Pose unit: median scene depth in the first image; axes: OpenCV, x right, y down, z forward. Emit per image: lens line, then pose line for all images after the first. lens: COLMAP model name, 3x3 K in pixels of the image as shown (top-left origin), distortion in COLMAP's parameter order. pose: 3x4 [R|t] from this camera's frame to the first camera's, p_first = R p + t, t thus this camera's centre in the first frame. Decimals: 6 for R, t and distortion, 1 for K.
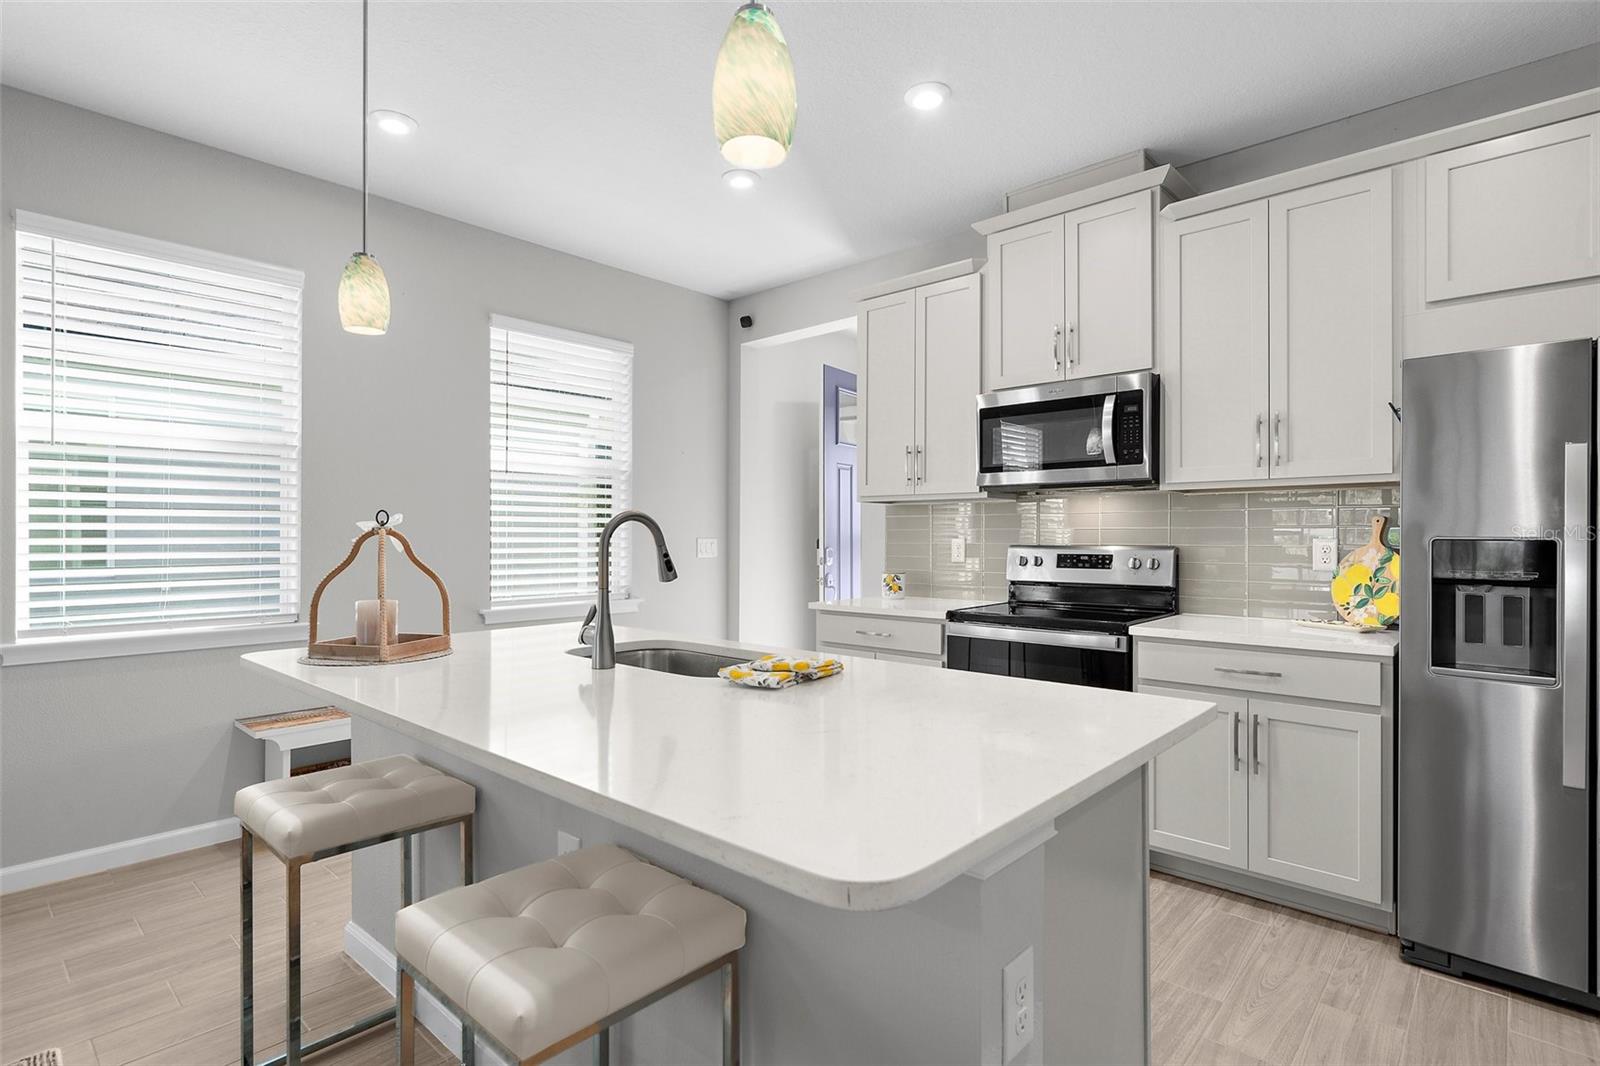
lens RADIAL K [[774.2, 0, 790.6], [0, 774.2, 534.0], [0, 0, 1]] dist [0.001305, 0.001649]
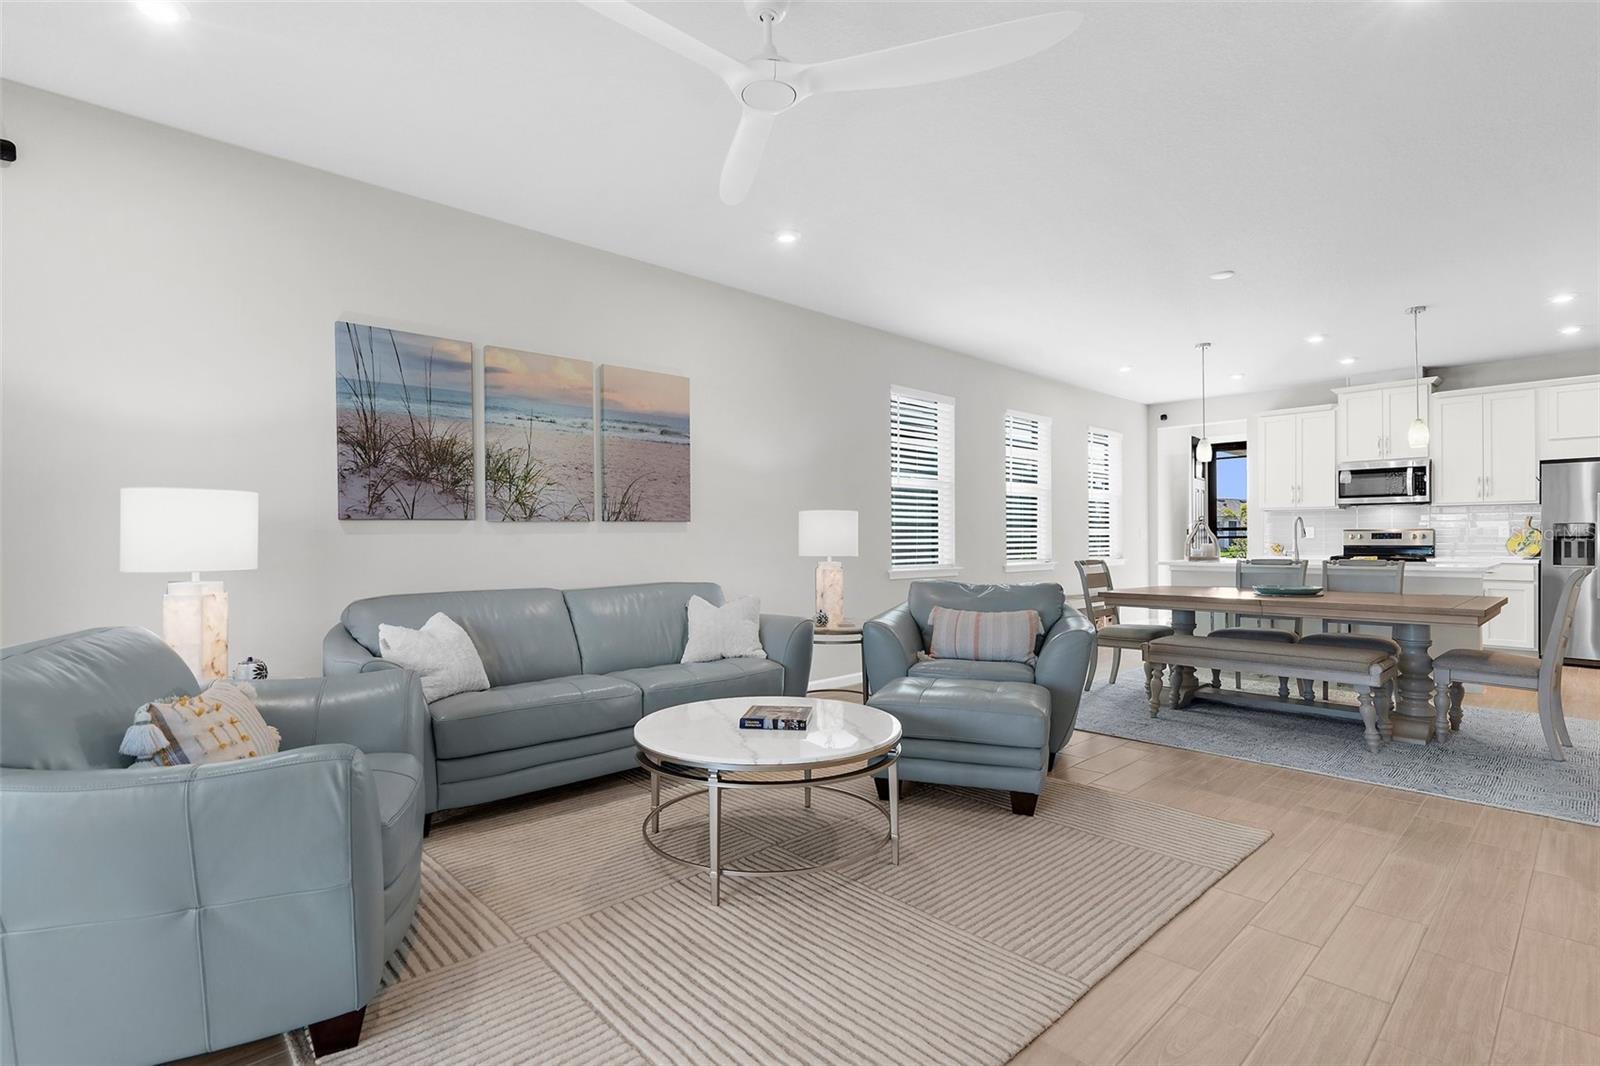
lens RADIAL K [[770.0, 0, 789.4], [0, 770.0, 528.0], [0, 0, 1]] dist [0.000785, 0.001486]
pose [[0.996575, -0.006642, -0.082428, -1.395582], [0.005788, 0.999927, -0.010601, 0.029527], [0.082492, 0.010087, 0.996541, -1.657591]]
